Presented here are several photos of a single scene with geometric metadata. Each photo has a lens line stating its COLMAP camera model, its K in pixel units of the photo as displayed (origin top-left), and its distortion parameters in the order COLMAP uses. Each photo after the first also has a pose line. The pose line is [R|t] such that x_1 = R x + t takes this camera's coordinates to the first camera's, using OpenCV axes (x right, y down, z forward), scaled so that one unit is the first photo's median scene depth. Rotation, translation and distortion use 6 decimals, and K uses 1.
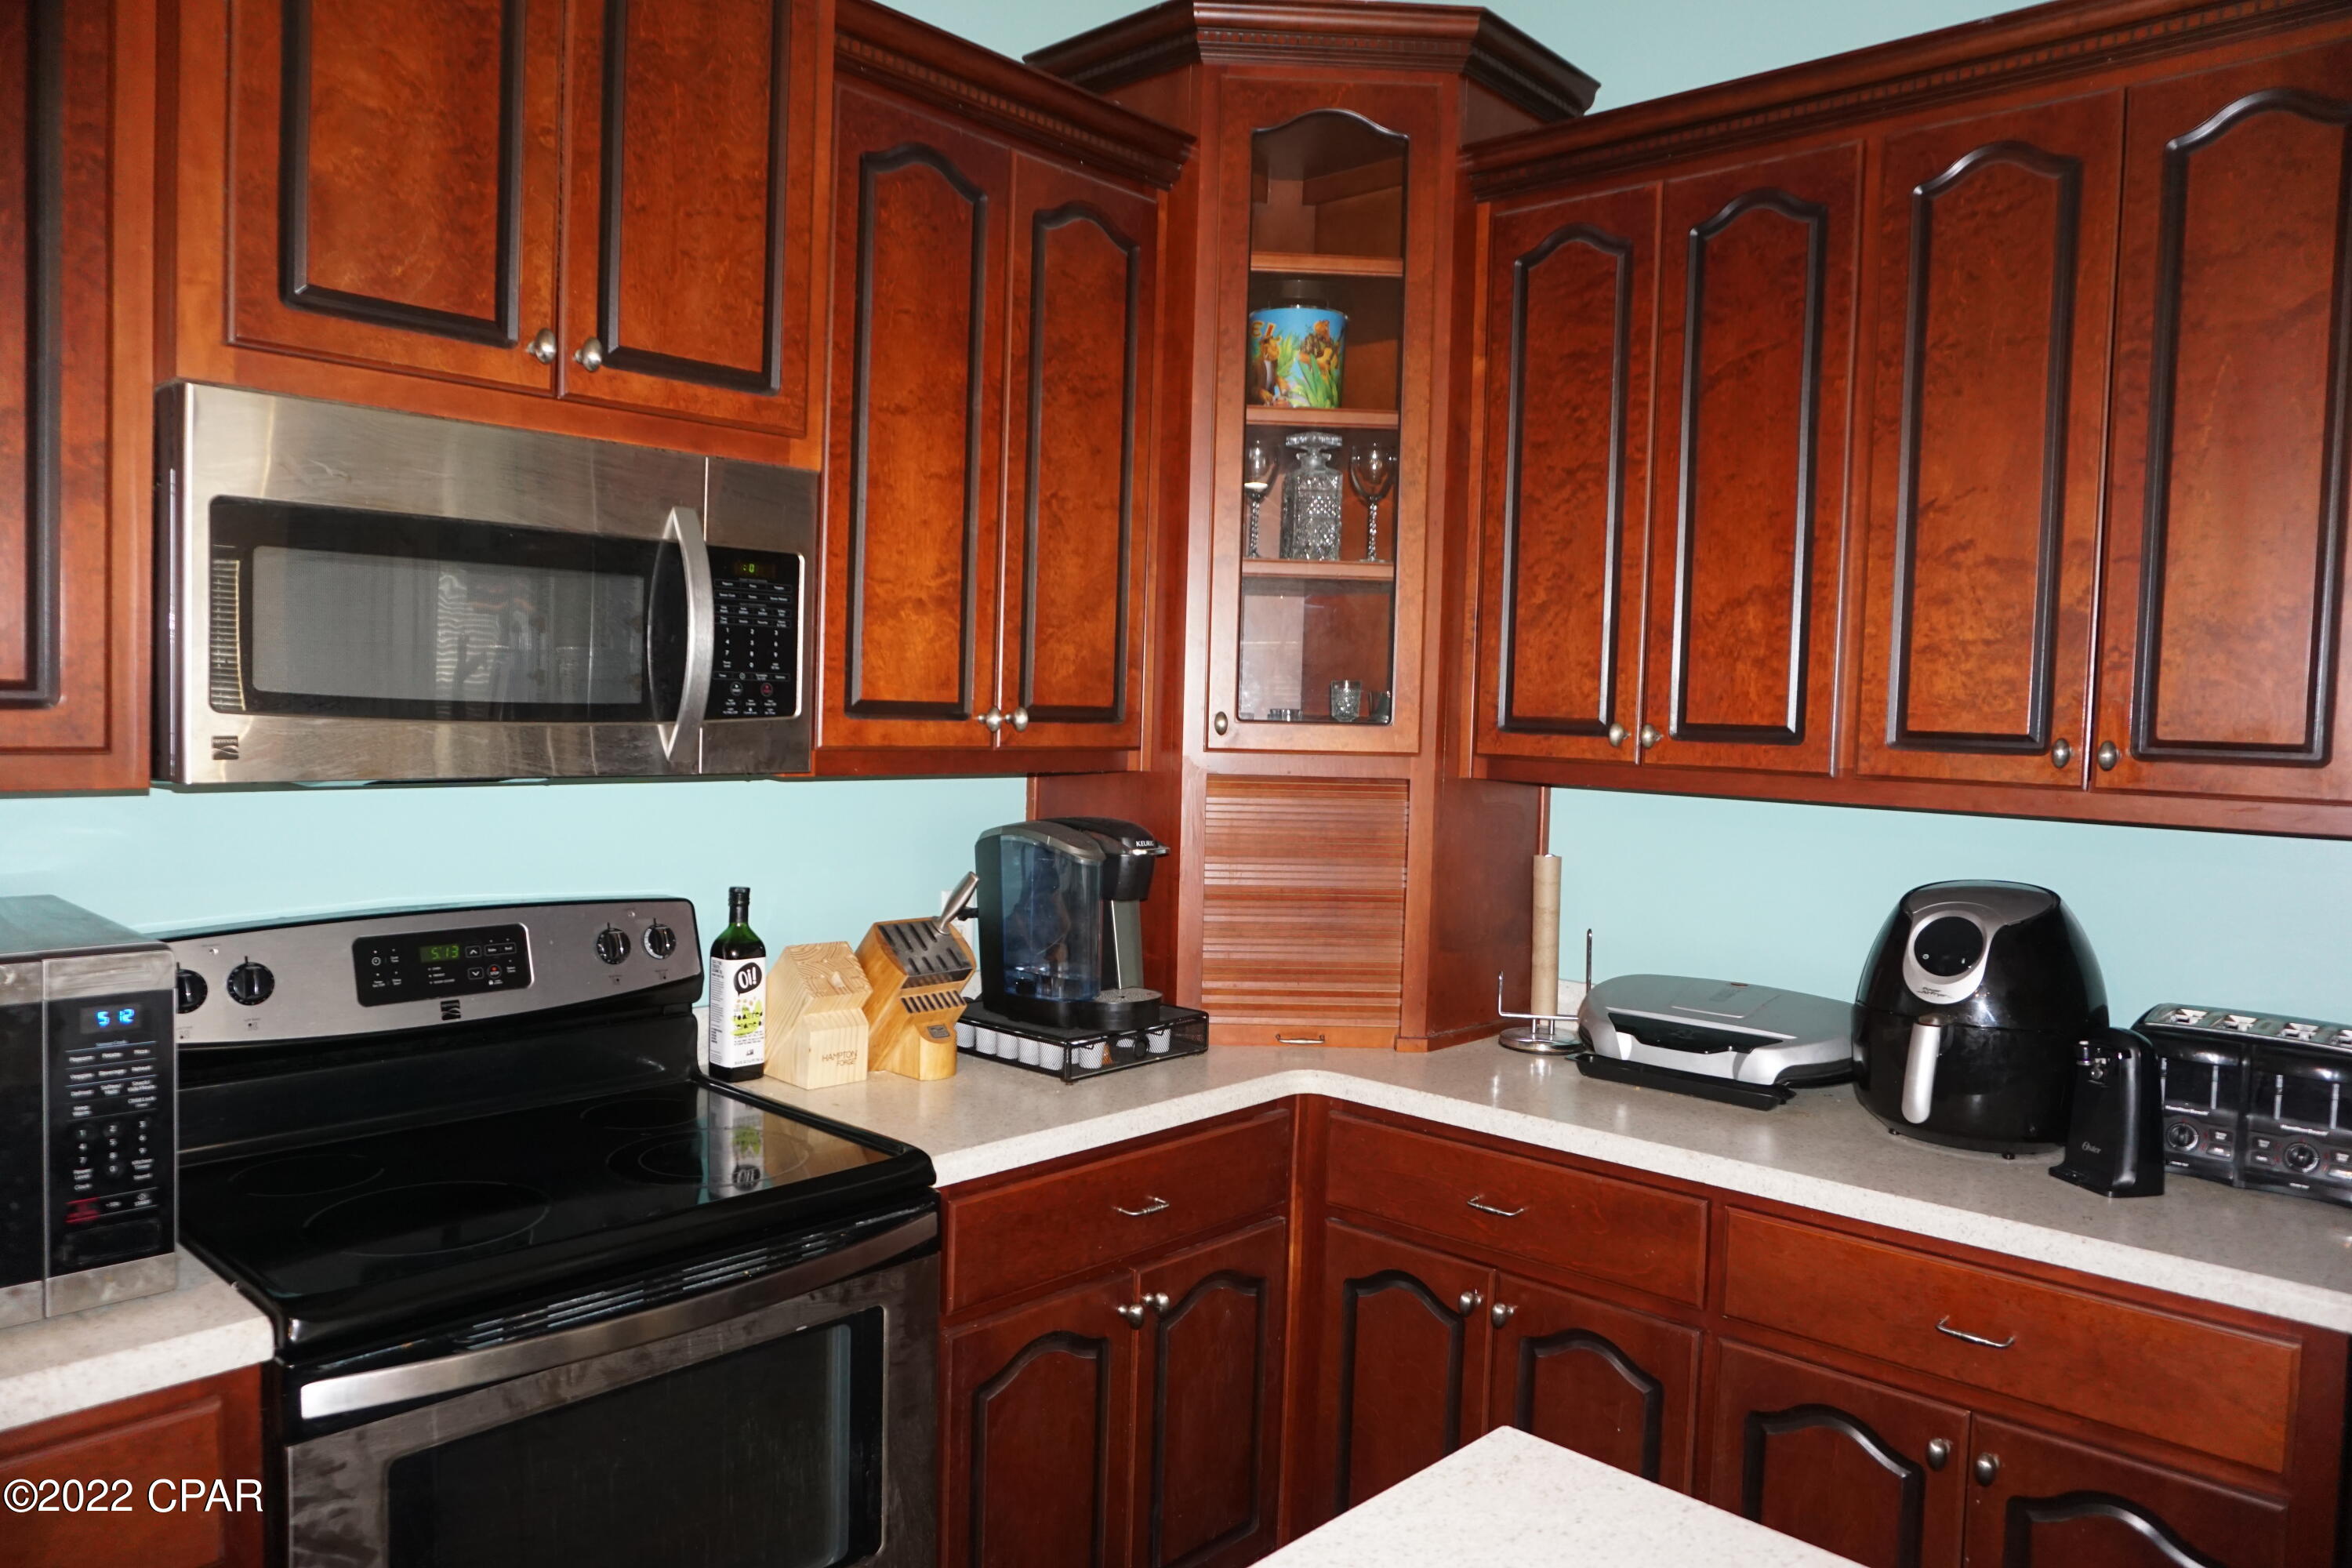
lens RADIAL K [[1564.5, 0, 1179.9], [0, 1564.5, 785.0], [0, 0, 1]] dist [-0.026869, 0.007283]
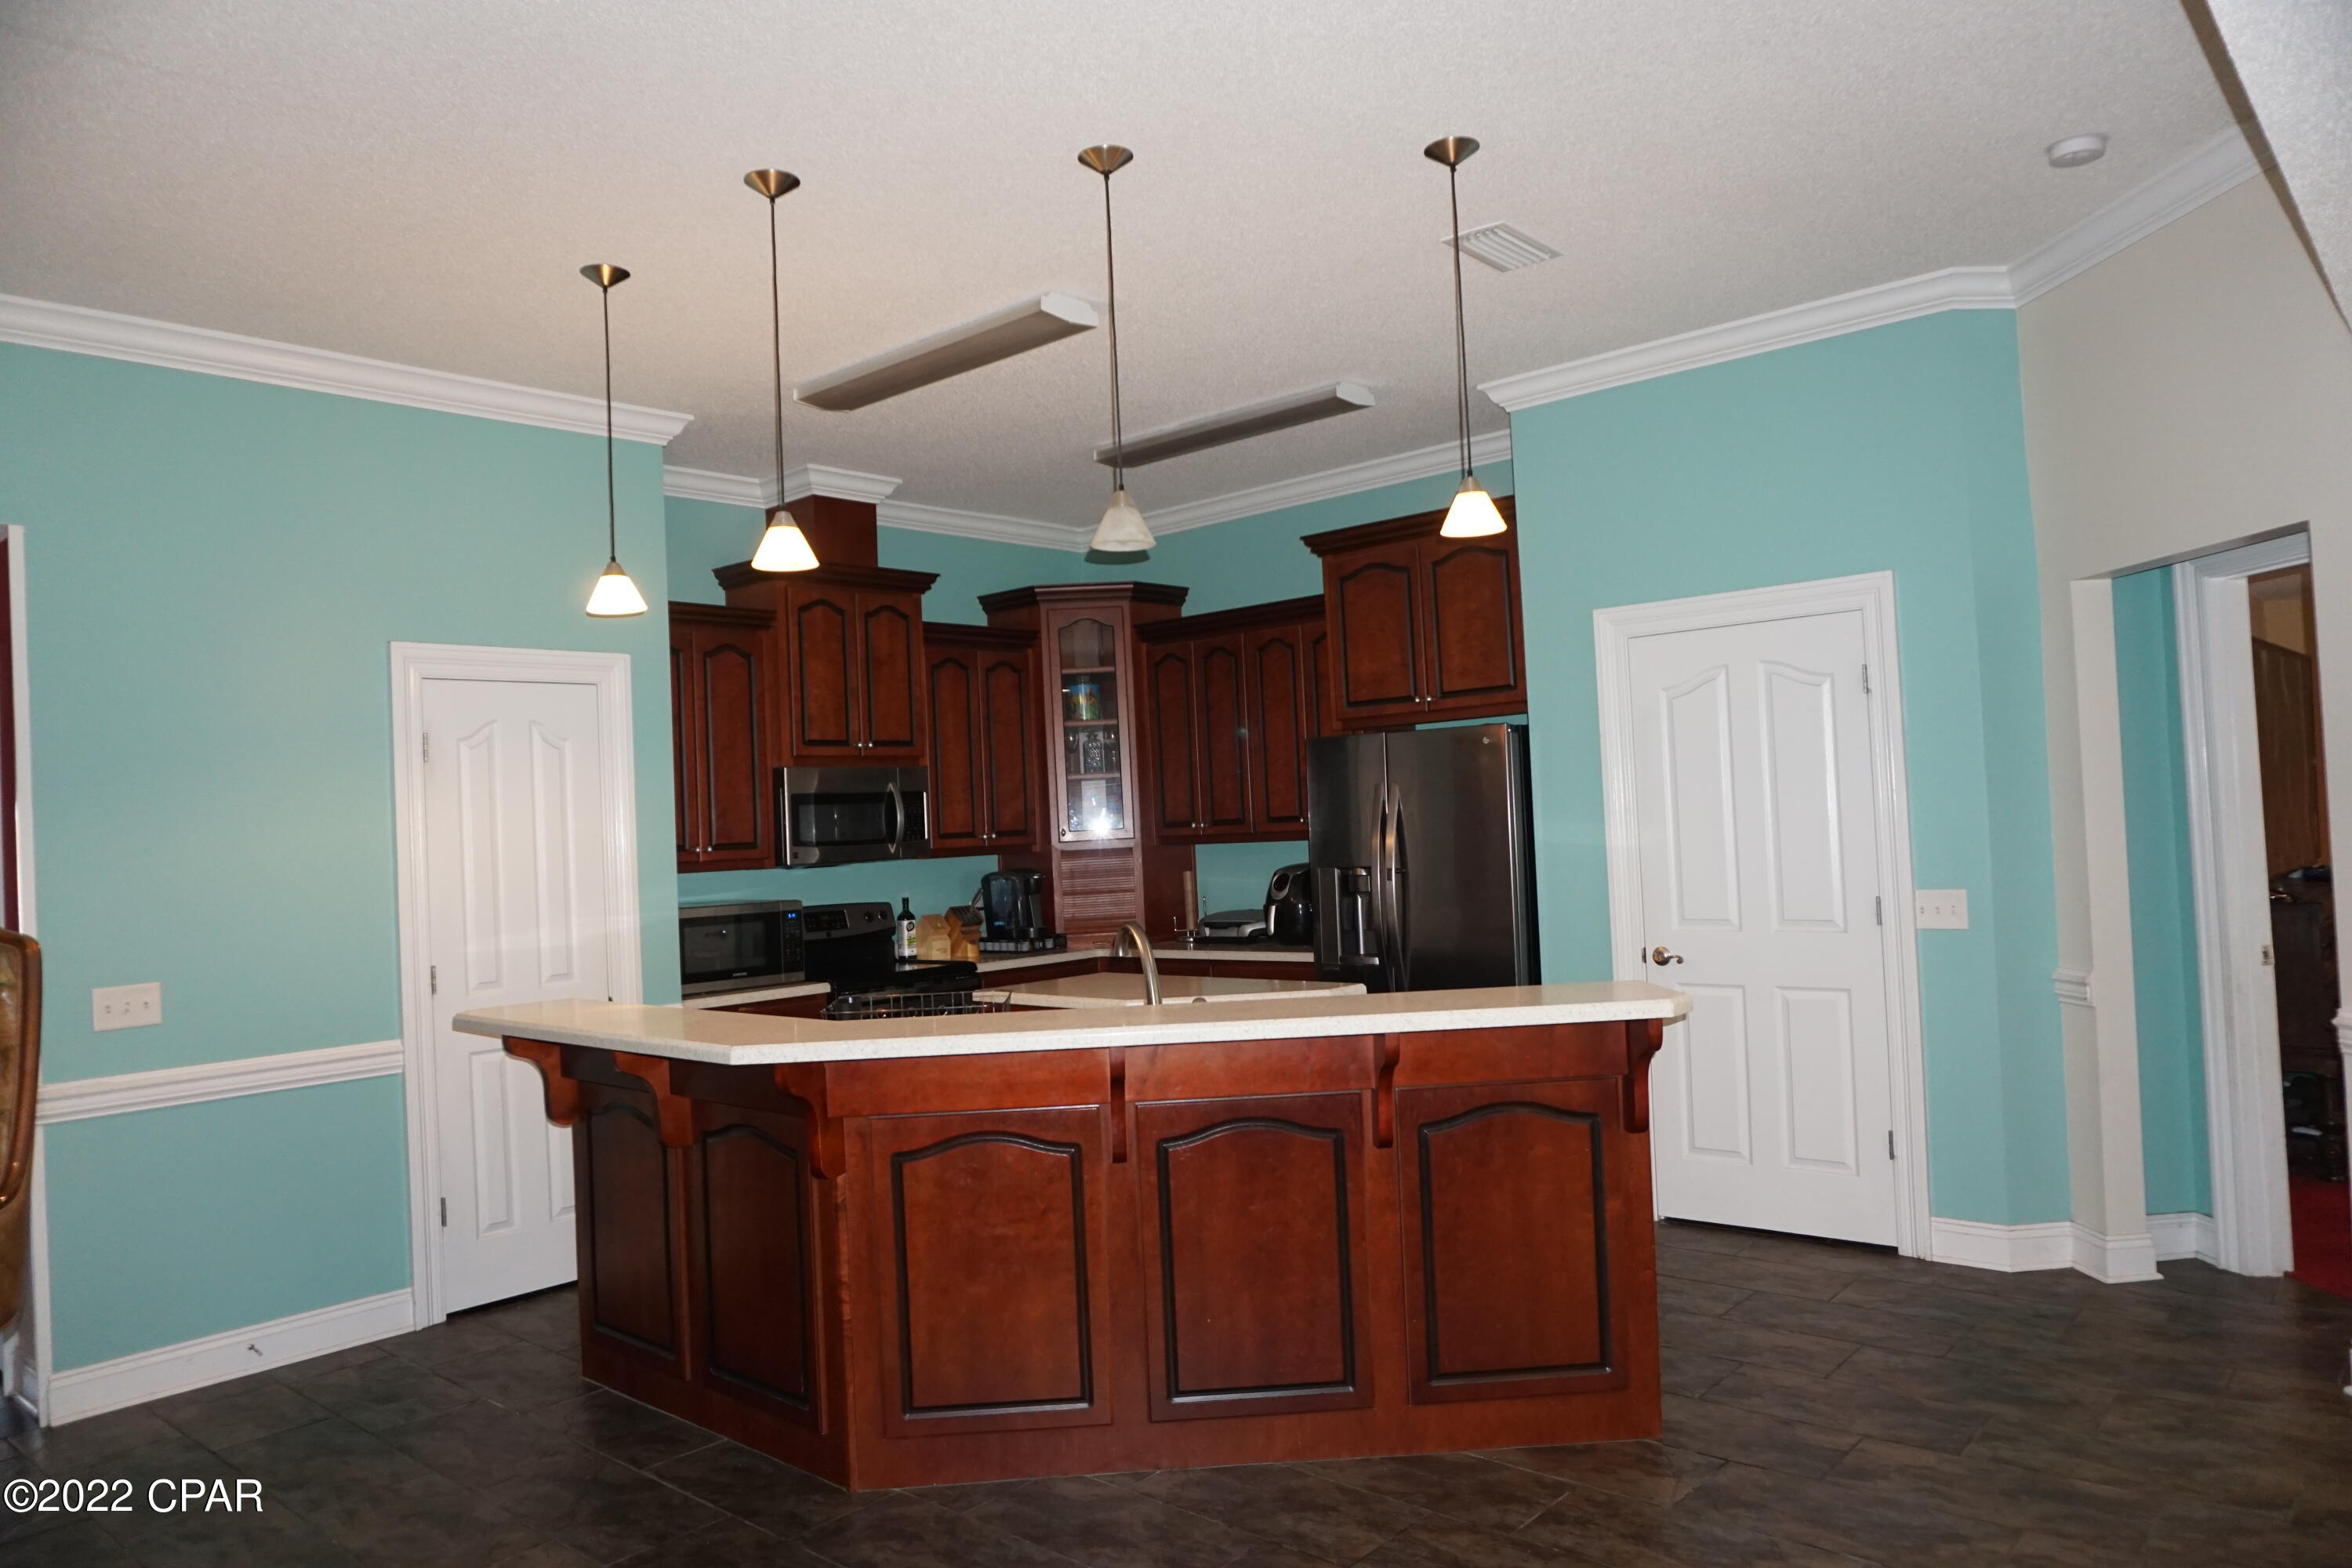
lens RADIAL K [[1564.5, 0, 1176.6], [0, 1564.5, 779.2], [0, 0, 1]] dist [-0.026869, 0.007283]
pose [[0.996966, -0.076459, 0.014621, 0.219269], [0.077403, 0.993647, -0.081698, 0.125630], [-0.008281, 0.082582, 0.996550, -2.061852]]
